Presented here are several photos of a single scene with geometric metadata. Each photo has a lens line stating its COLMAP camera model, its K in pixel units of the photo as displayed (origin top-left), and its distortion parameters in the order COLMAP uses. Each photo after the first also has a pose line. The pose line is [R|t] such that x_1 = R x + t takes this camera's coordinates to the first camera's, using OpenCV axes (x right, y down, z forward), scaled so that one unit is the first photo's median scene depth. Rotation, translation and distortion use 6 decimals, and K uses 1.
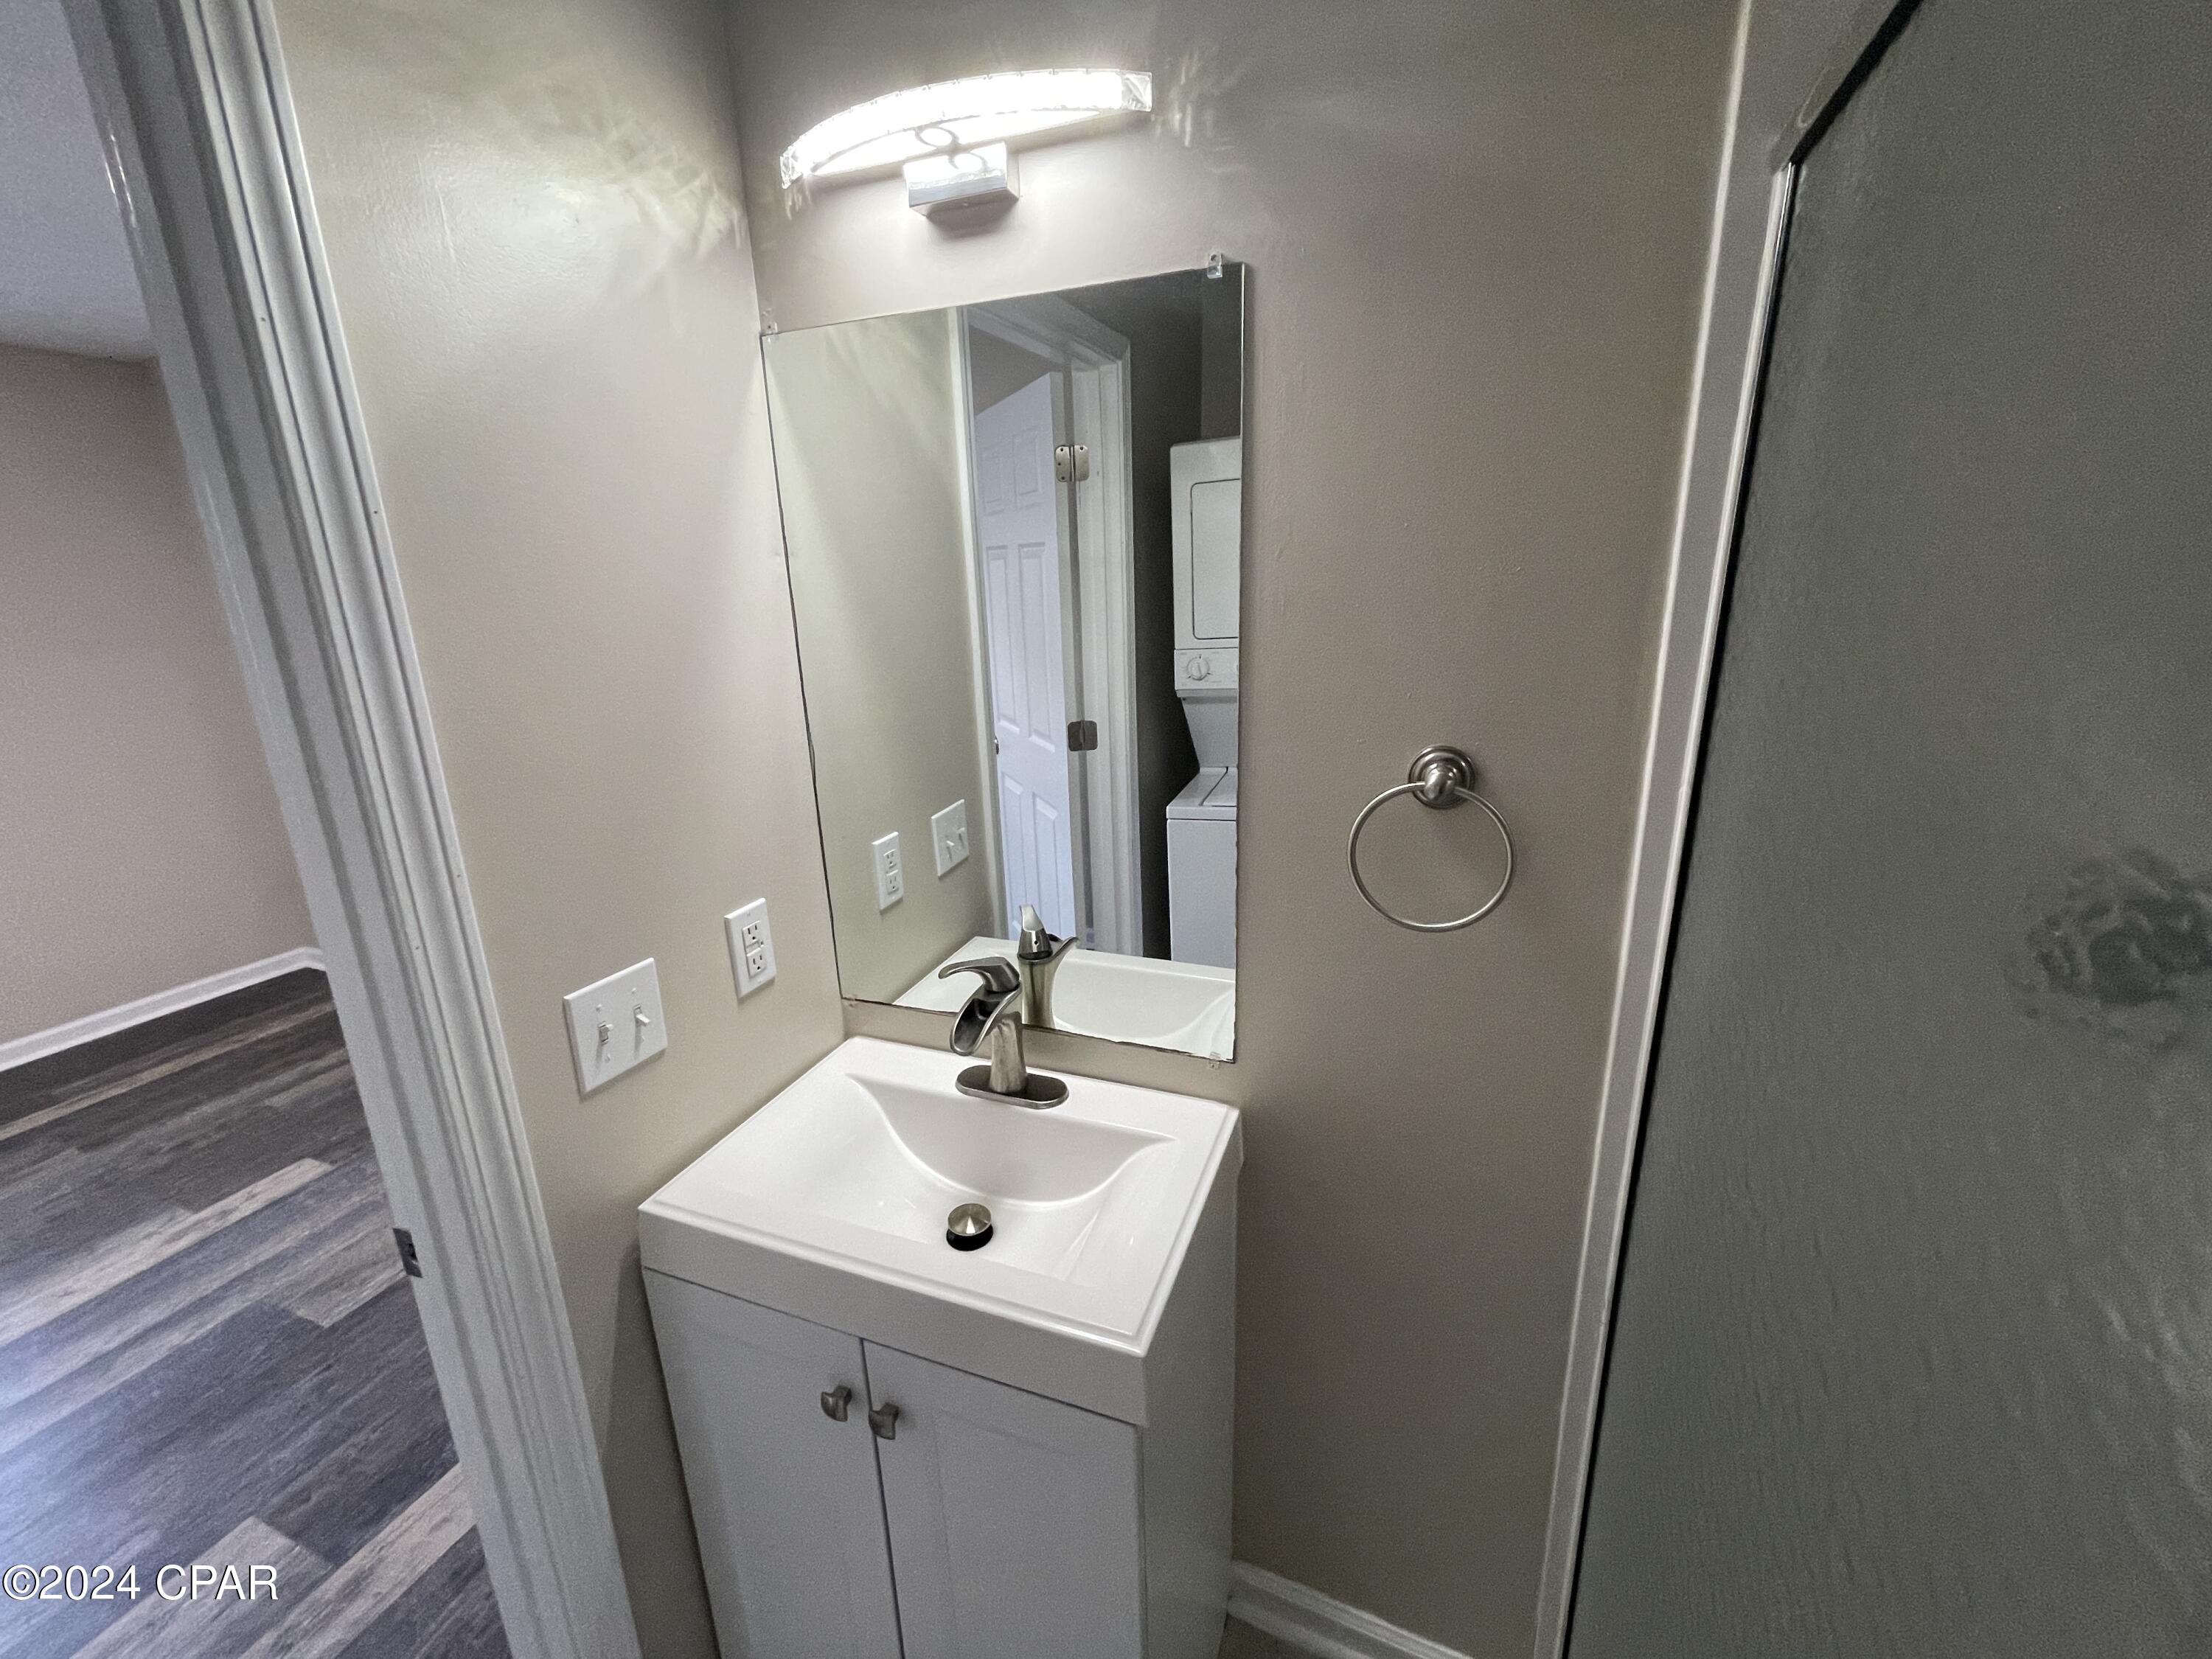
lens RADIAL K [[895.1, 0, 1109.0], [0, 895.1, 817.5], [0, 0, 1]] dist [-0.002227, 0.000488]
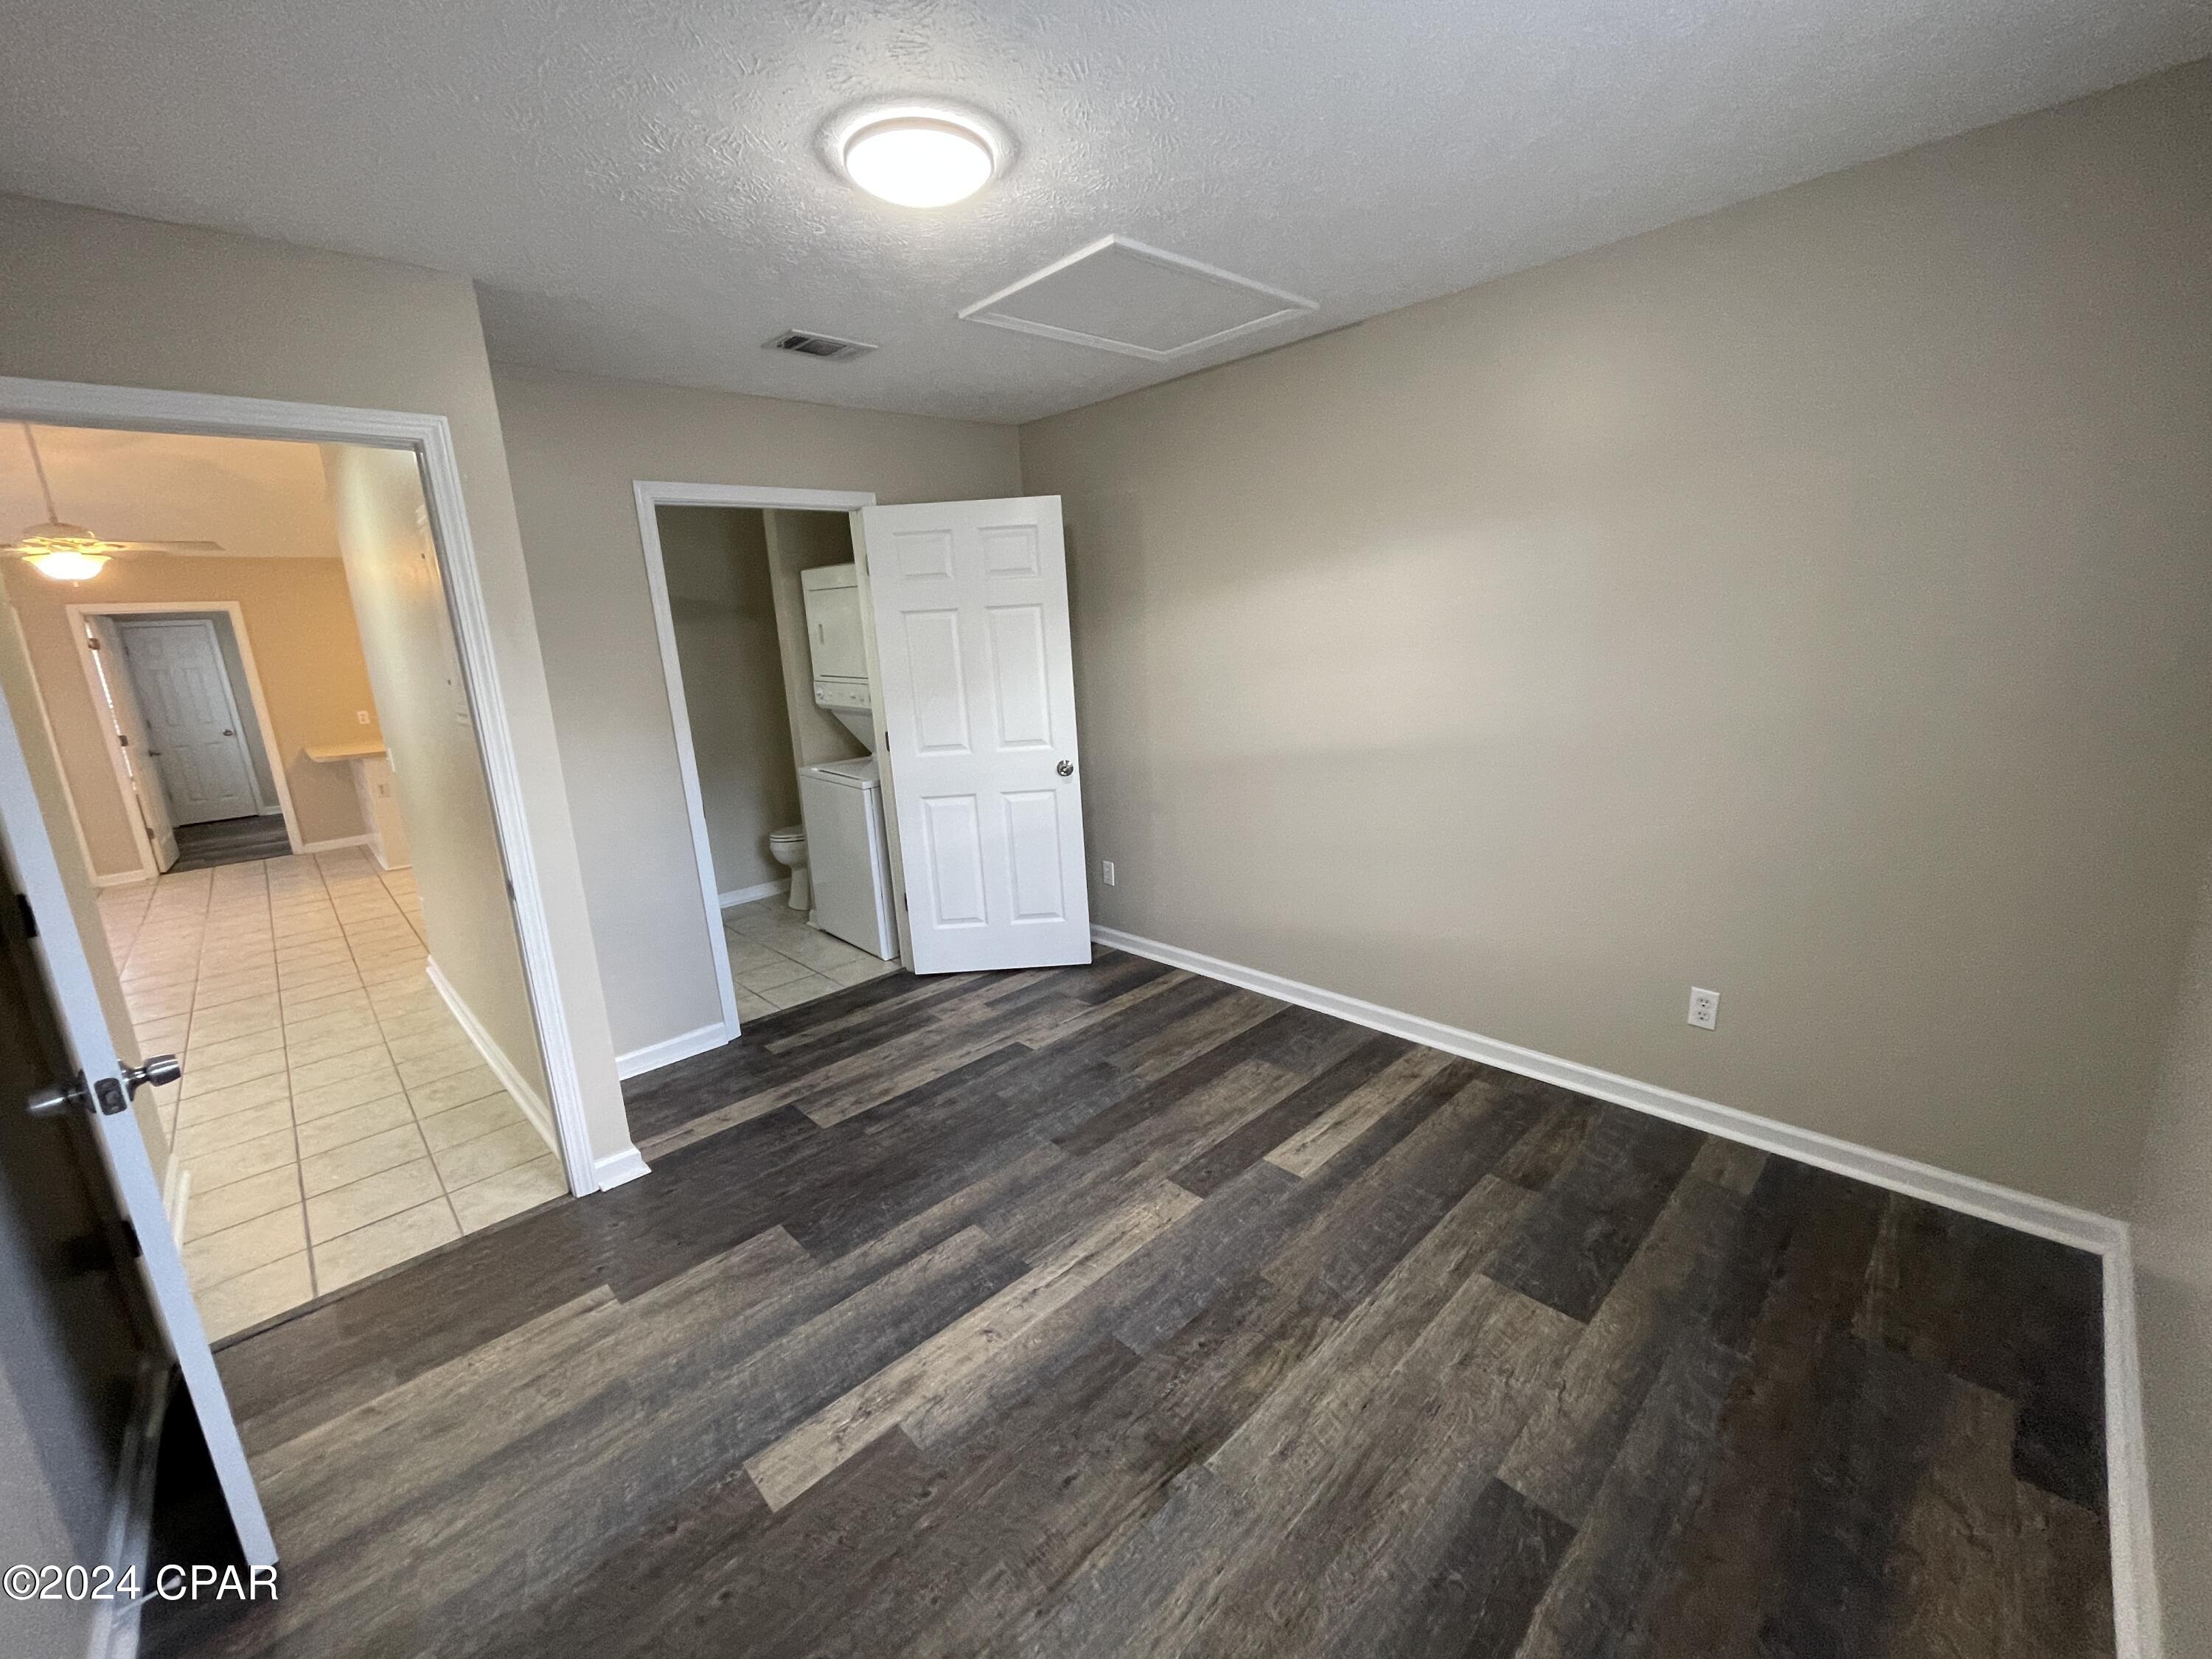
lens RADIAL K [[895.1, 0, 1099.6], [0, 895.1, 820.9], [0, 0, 1]] dist [-0.002227, 0.000488]
pose [[-0.904881, -0.019516, 0.425216, -1.435205], [0.183209, 0.883829, 0.430443, -0.281492], [-0.384219, 0.467403, -0.796185, 1.251660]]
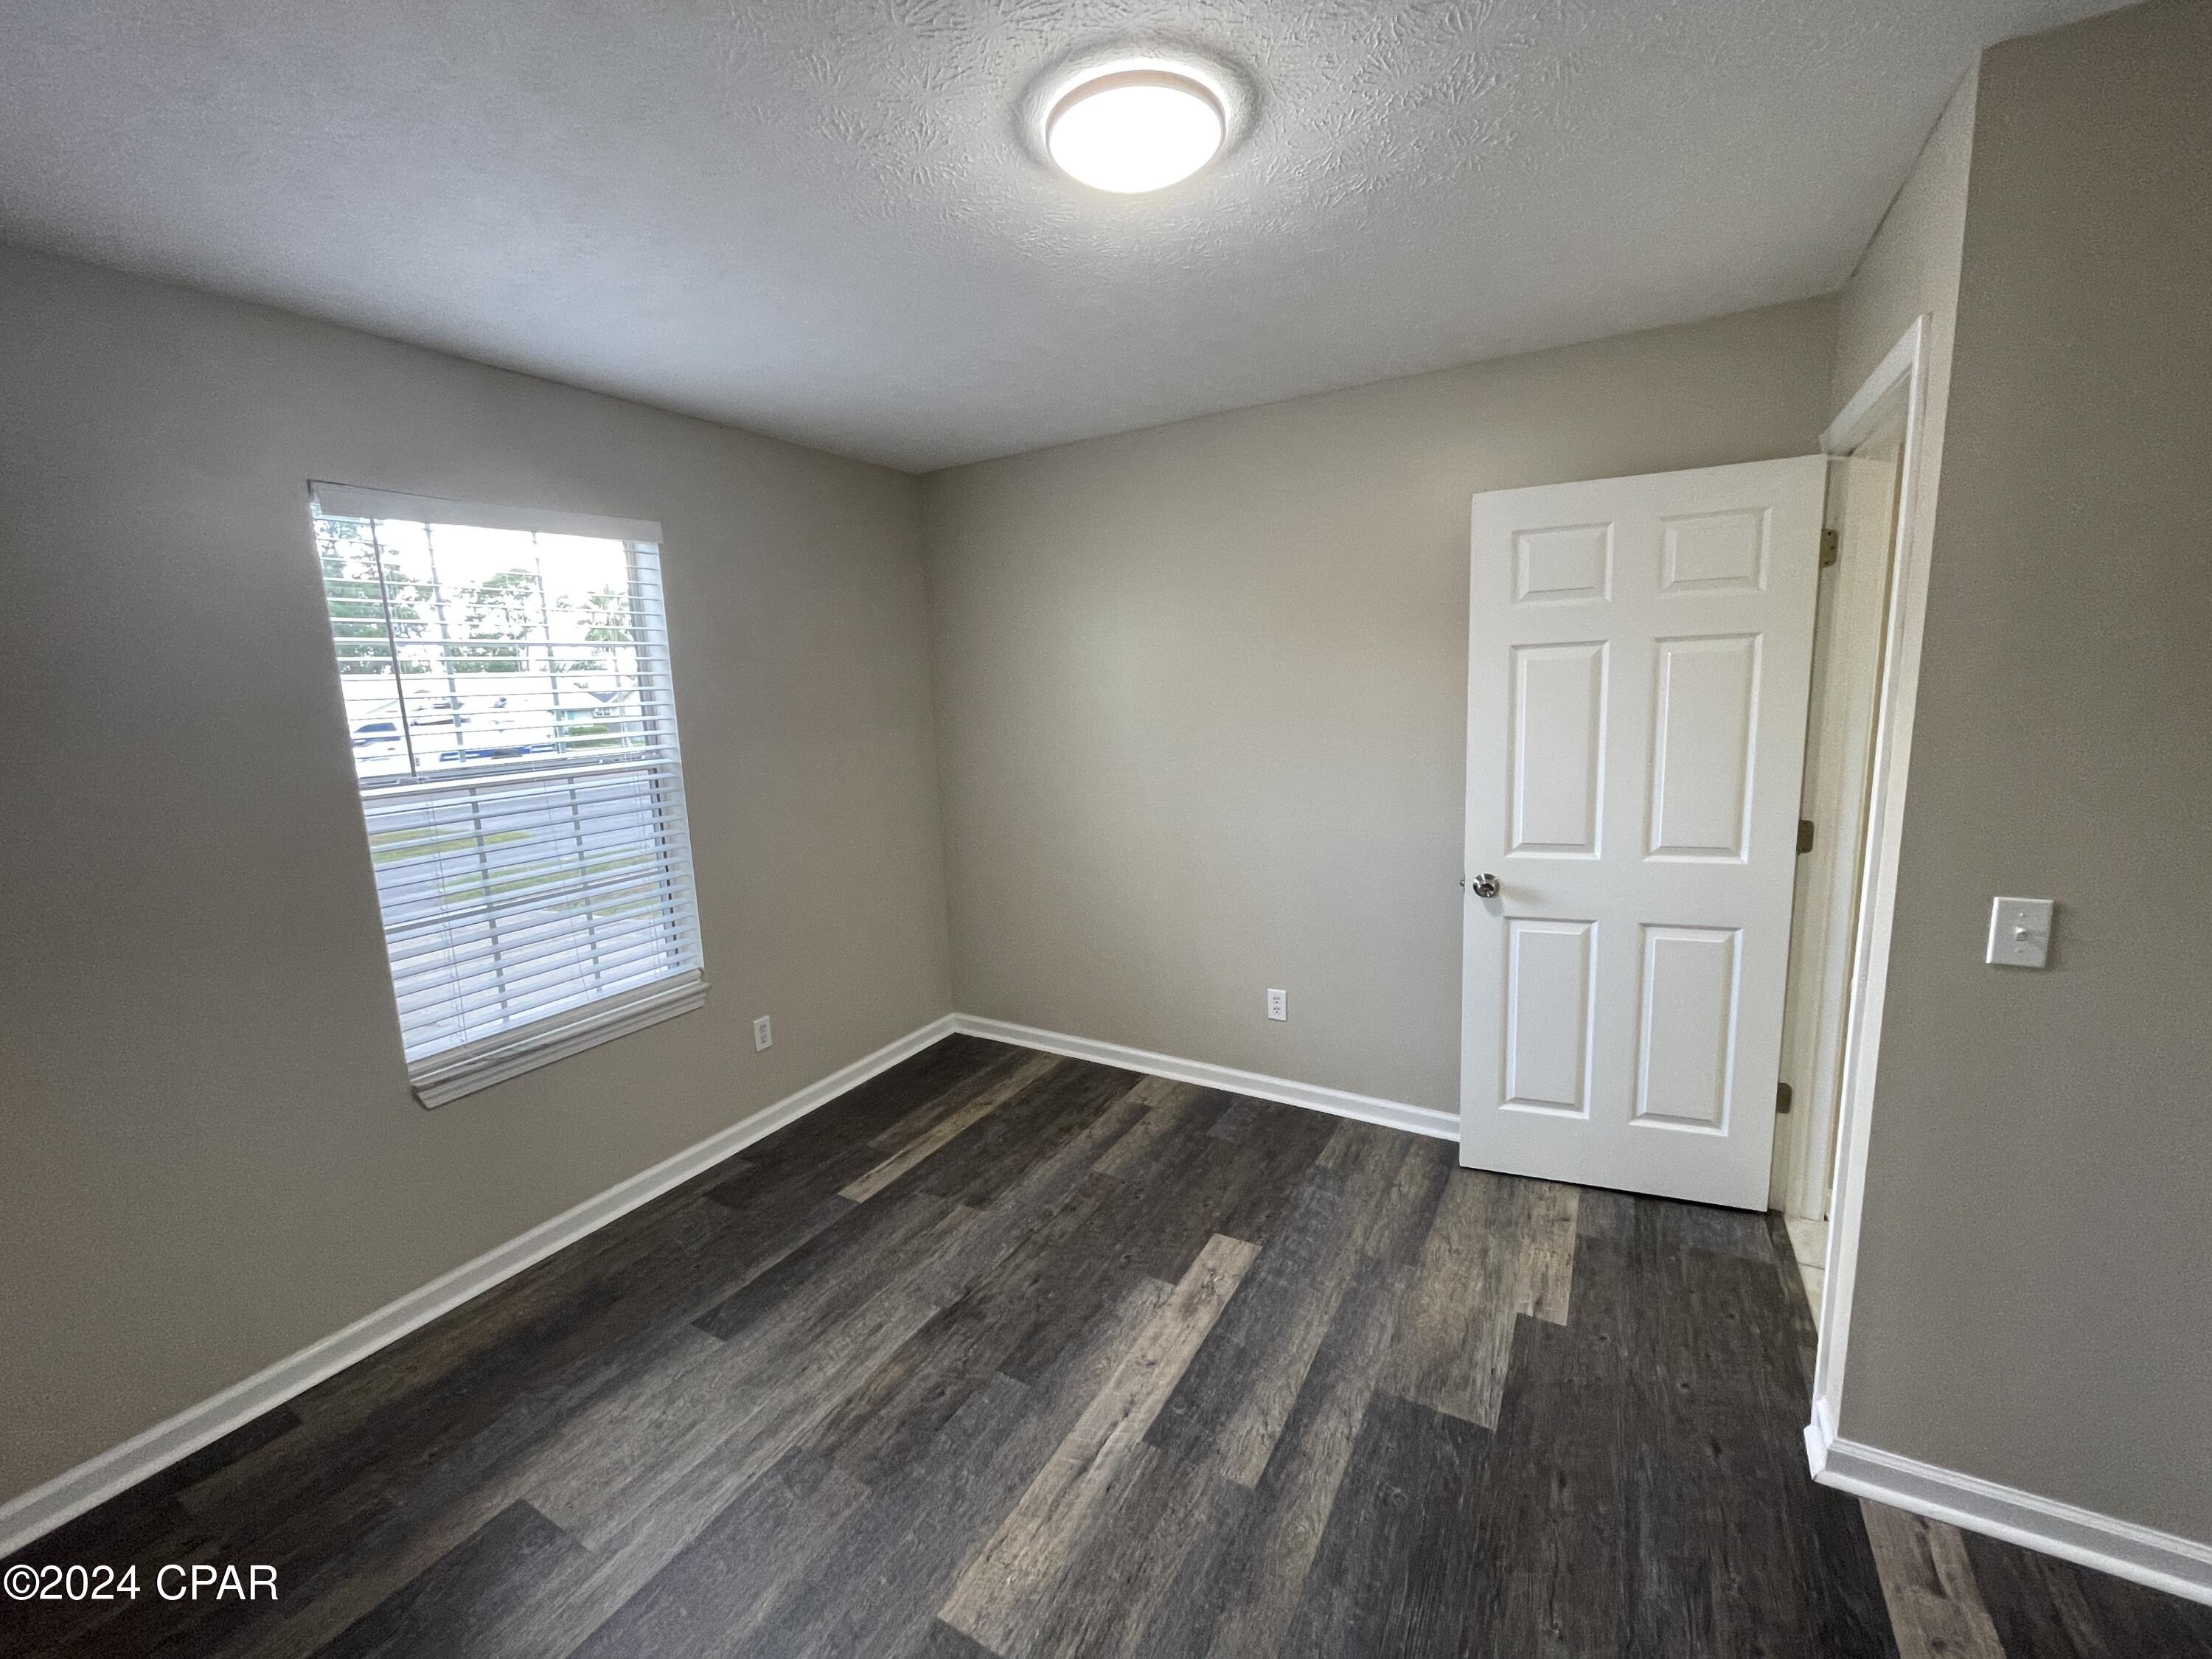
lens RADIAL K [[895.1, 0, 1102.1], [0, 895.1, 827.0], [0, 0, 1]] dist [-0.002227, 0.000488]
pose [[0.989123, 0.009213, -0.146800, -0.933242], [-0.023006, 0.995443, -0.092536, 0.036726], [0.145279, 0.094907, 0.984828, -0.020491]]
